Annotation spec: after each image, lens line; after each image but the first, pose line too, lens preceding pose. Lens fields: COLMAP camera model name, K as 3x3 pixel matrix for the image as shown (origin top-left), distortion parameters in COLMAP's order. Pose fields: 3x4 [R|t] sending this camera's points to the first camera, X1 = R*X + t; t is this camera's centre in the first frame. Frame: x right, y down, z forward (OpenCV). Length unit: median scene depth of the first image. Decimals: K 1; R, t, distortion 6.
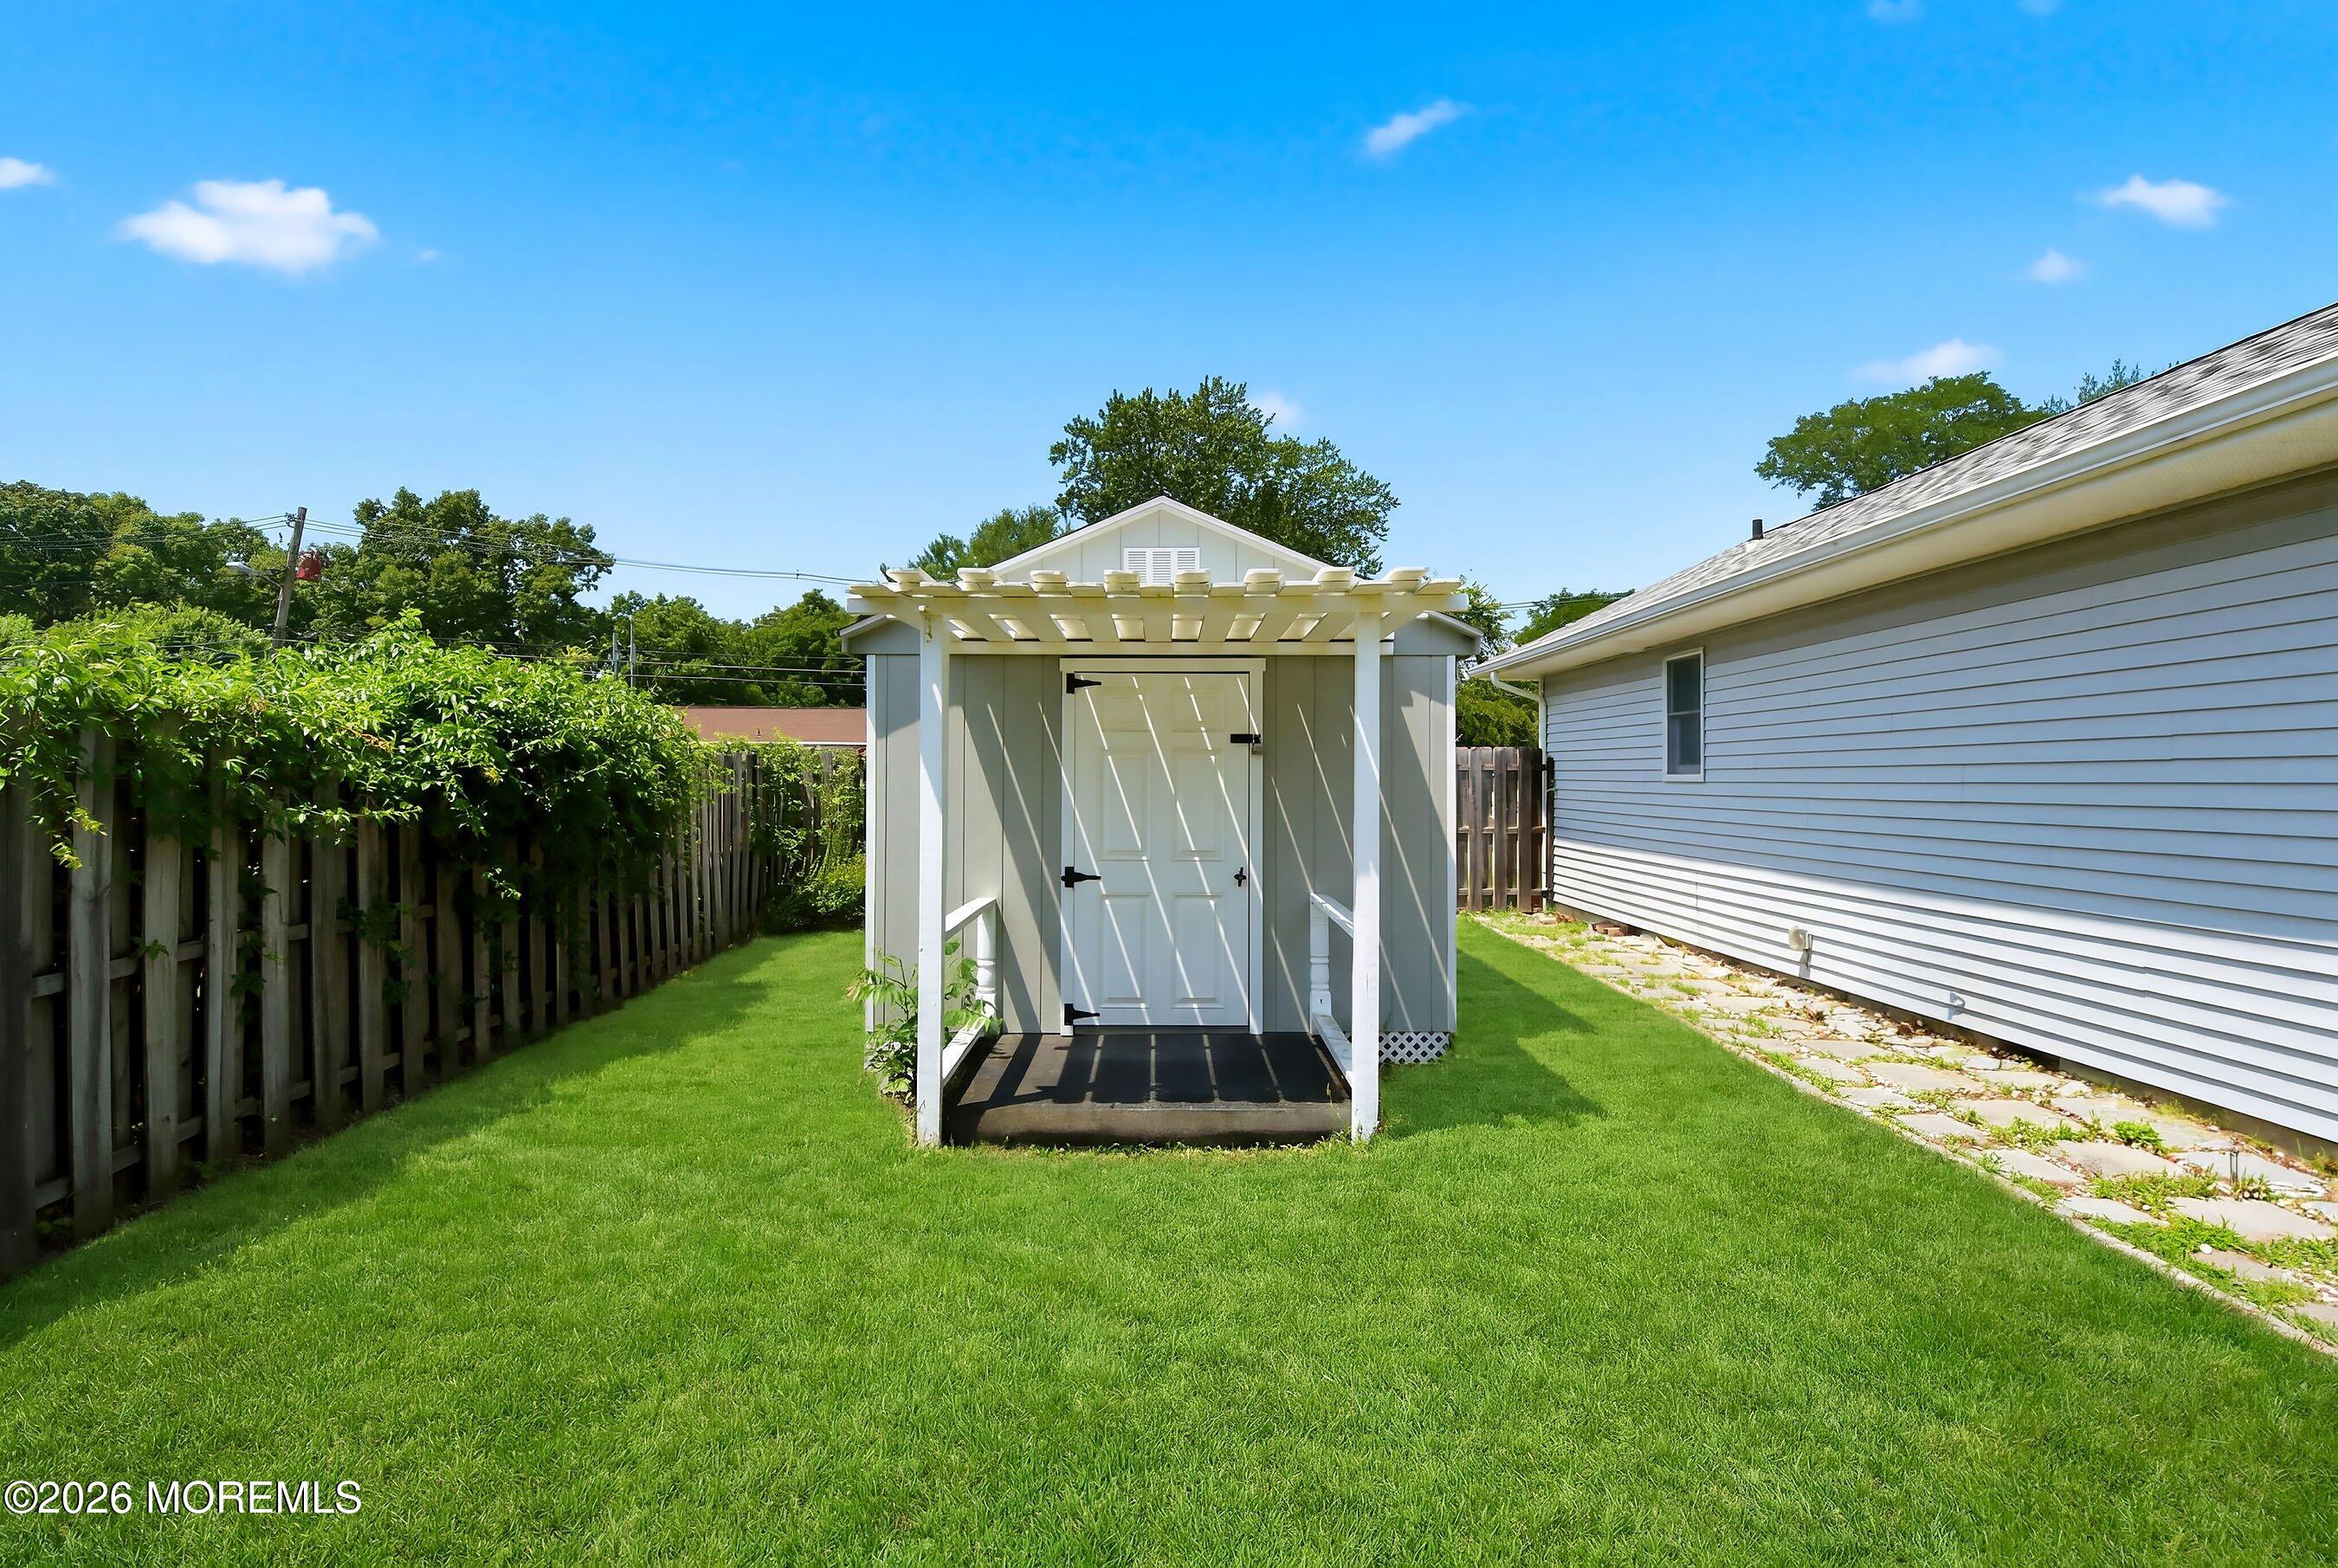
lens RADIAL K [[1084.3, 0, 1169.0], [0, 1084.3, 784.0], [0, 0, 1]] dist [-0.000166, -0.000311]
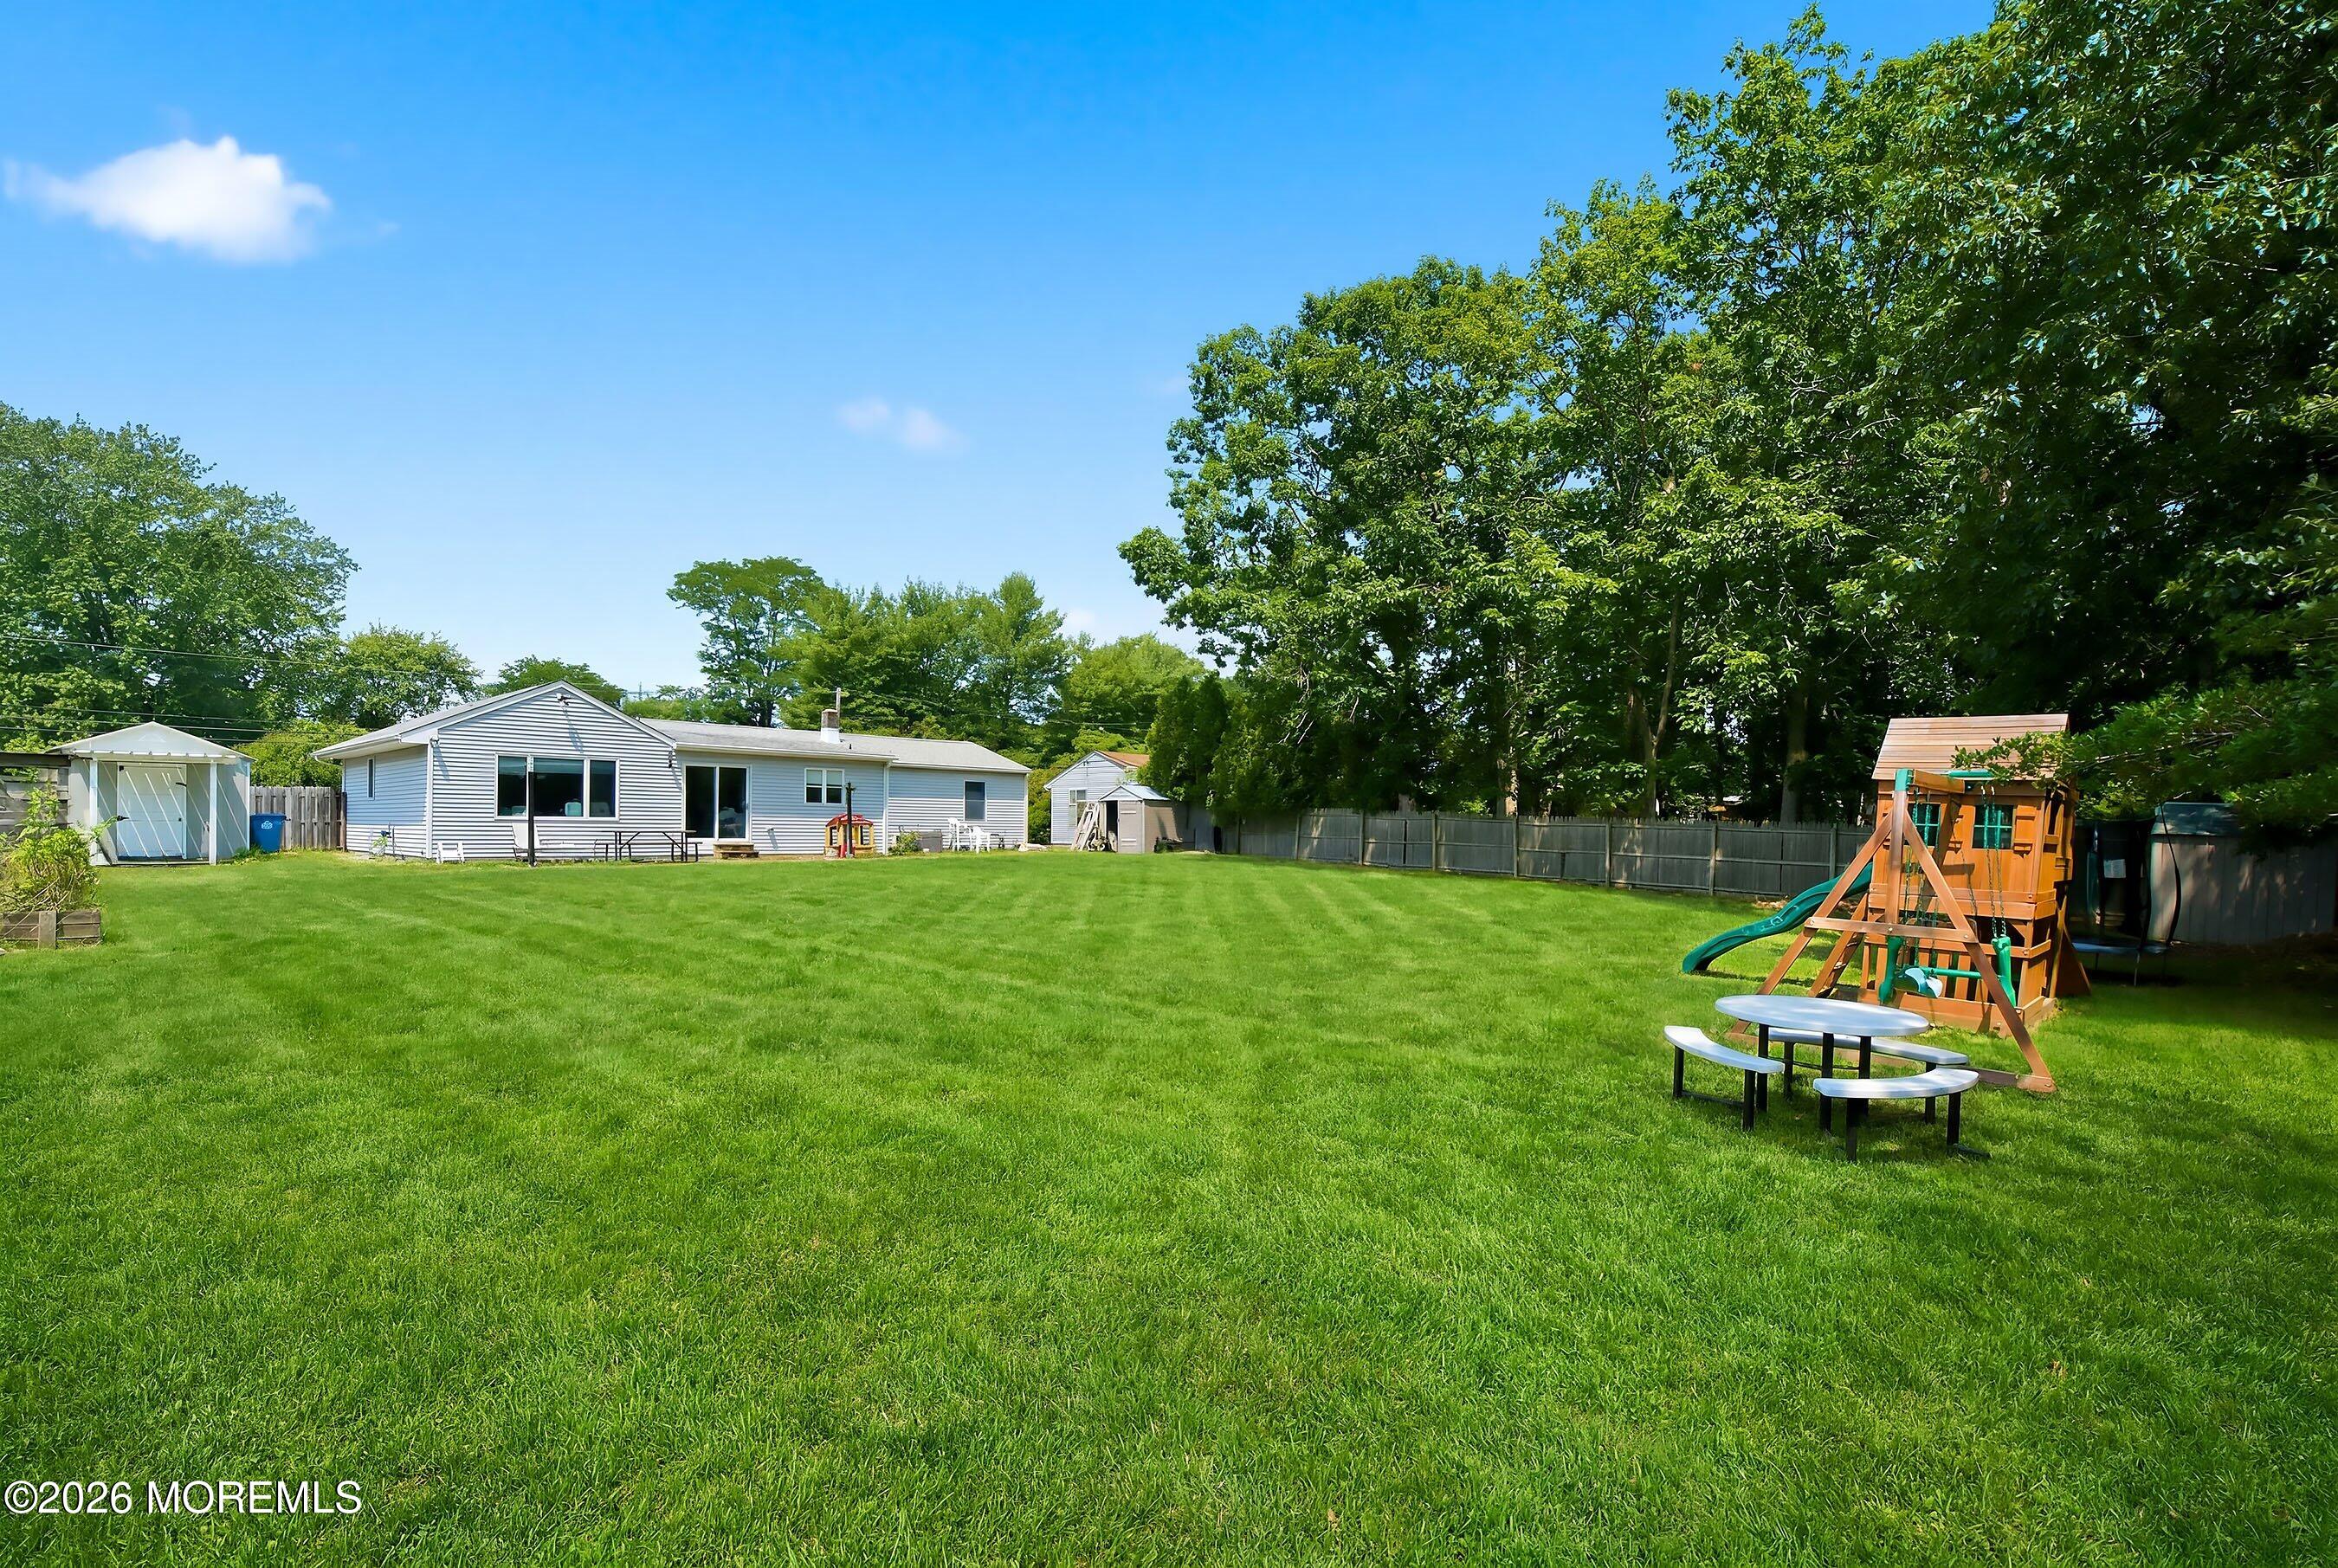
lens RADIAL K [[1084.3, 0, 1169.0], [0, 1084.3, 784.0], [0, 0, 1]] dist [-0.000166, -0.000311]
pose [[0.682055, 0.025631, 0.730851, -0.036215], [0.002485, 0.999299, -0.037365, 0.011658], [-0.731296, 0.027301, 0.681513, -0.432202]]
